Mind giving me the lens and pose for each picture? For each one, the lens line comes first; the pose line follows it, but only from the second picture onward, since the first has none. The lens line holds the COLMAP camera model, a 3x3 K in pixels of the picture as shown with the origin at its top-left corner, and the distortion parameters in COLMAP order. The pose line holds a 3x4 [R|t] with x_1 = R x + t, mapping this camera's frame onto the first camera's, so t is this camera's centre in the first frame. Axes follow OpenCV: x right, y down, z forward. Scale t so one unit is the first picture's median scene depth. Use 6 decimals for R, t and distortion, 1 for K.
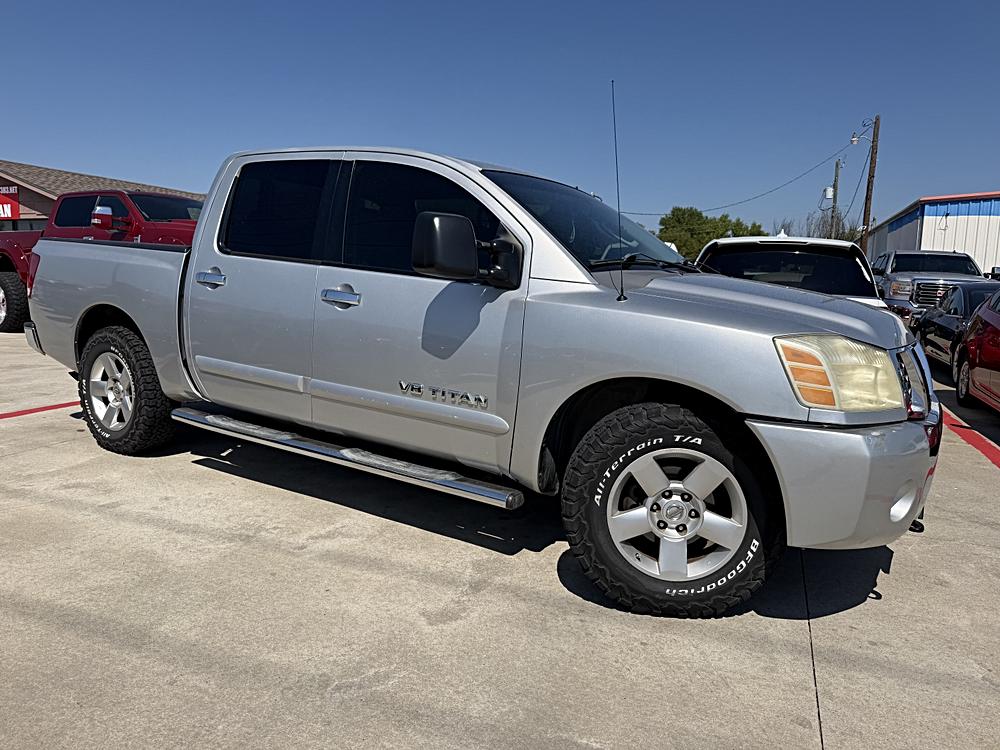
lens RADIAL K [[707.8, 0, 500.1], [0, 707.8, 376.9], [0, 0, 1]] dist [0.039443, -0.058108]
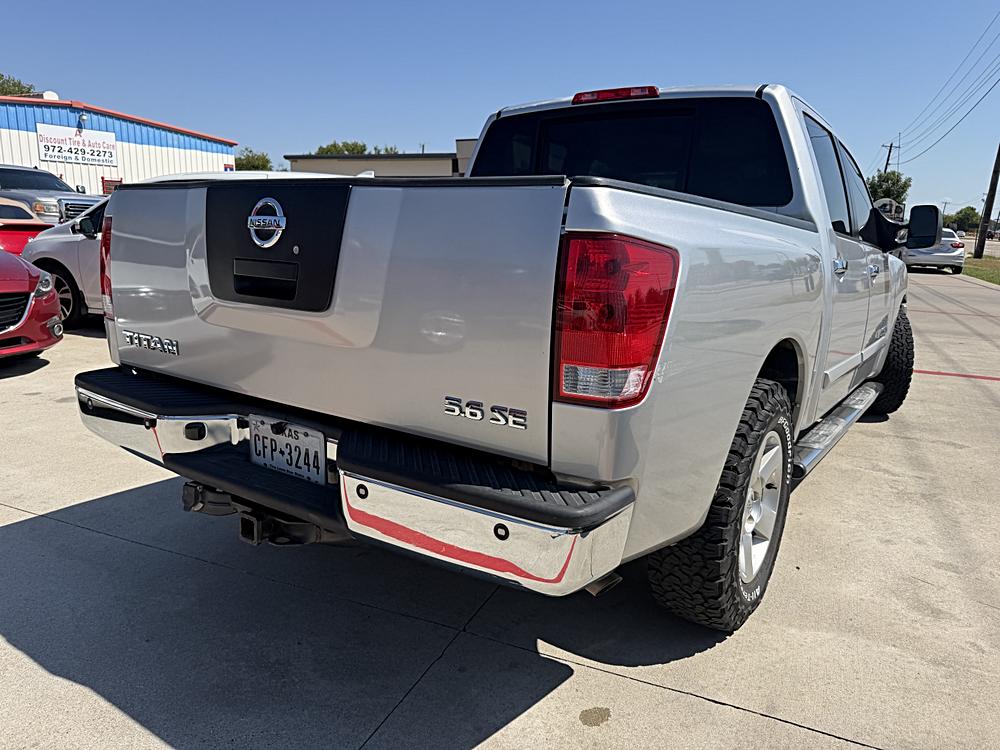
lens RADIAL K [[707.8, 0, 492.7], [0, 707.8, 374.9], [0, 0, 1]] dist [0.039443, -0.058108]
pose [[0.043204, -0.243041, 0.969054, -1.498760], [0.110411, 0.965179, 0.237146, -0.310934], [-0.992947, 0.096749, 0.068534, 1.673939]]
